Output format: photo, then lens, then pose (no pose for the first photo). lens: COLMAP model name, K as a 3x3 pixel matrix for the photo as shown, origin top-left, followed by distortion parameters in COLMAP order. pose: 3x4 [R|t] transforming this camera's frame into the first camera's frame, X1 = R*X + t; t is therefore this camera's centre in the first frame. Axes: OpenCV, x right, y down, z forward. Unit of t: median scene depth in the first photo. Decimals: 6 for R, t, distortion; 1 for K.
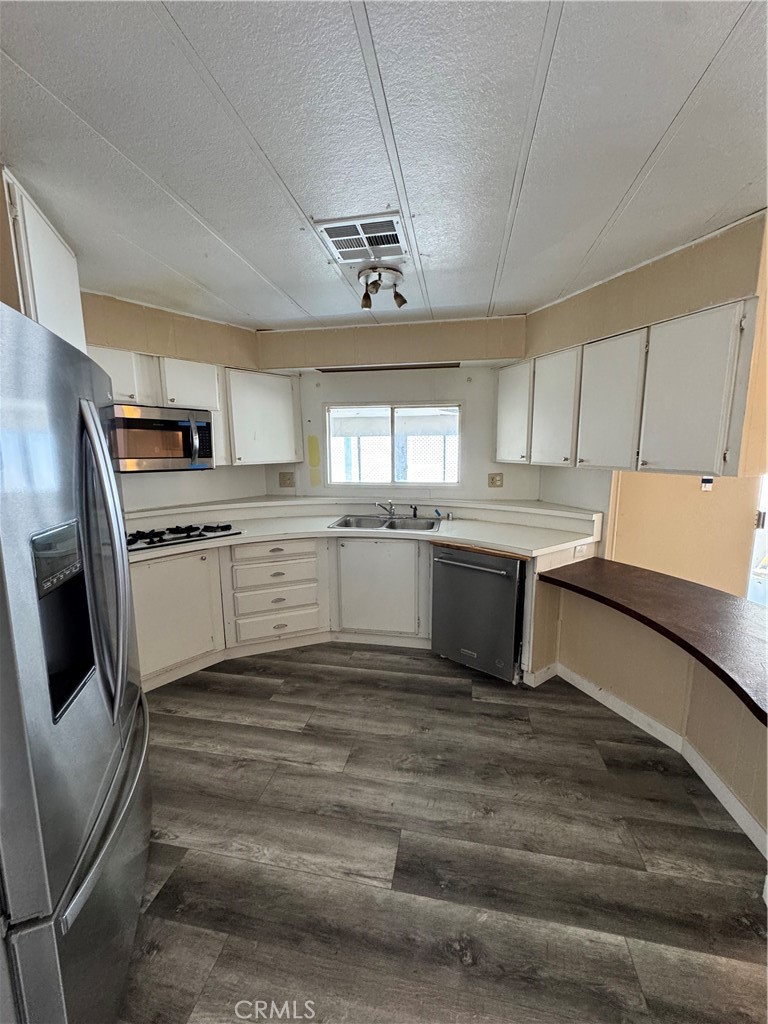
lens RADIAL K [[410.4, 0, 381.2], [0, 410.4, 509.9], [0, 0, 1]] dist [-0.002887, 0.000025]
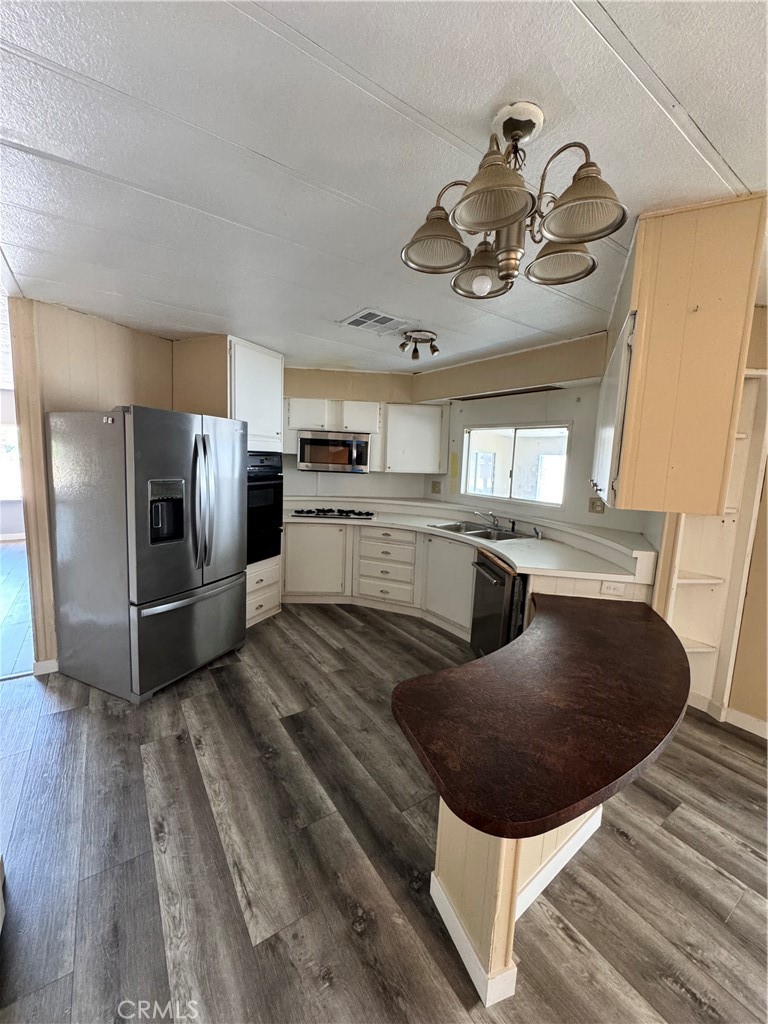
lens RADIAL K [[410.4, 0, 383.4], [0, 410.4, 509.9], [0, 0, 1]] dist [-0.002887, 0.000025]
pose [[0.709914, 0.123602, -0.693358, 0.694721], [-0.148401, 0.988629, 0.024294, -0.015809], [0.688476, 0.085648, 0.720184, 0.002103]]
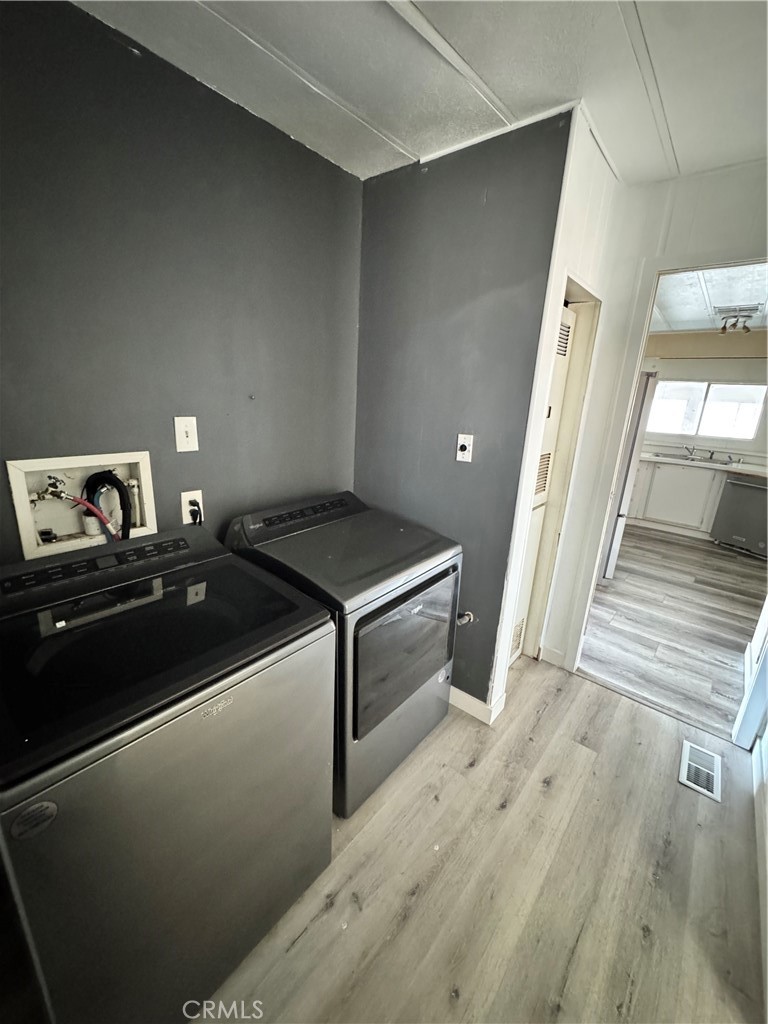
lens RADIAL K [[410.4, 0, 385.6], [0, 410.4, 509.4], [0, 0, 1]] dist [-0.002887, 0.000025]
pose [[0.871327, 0.183281, -0.455189, -0.290711], [-0.133436, 0.981170, 0.139642, 0.181030], [0.472212, -0.060935, 0.879376, -1.092003]]
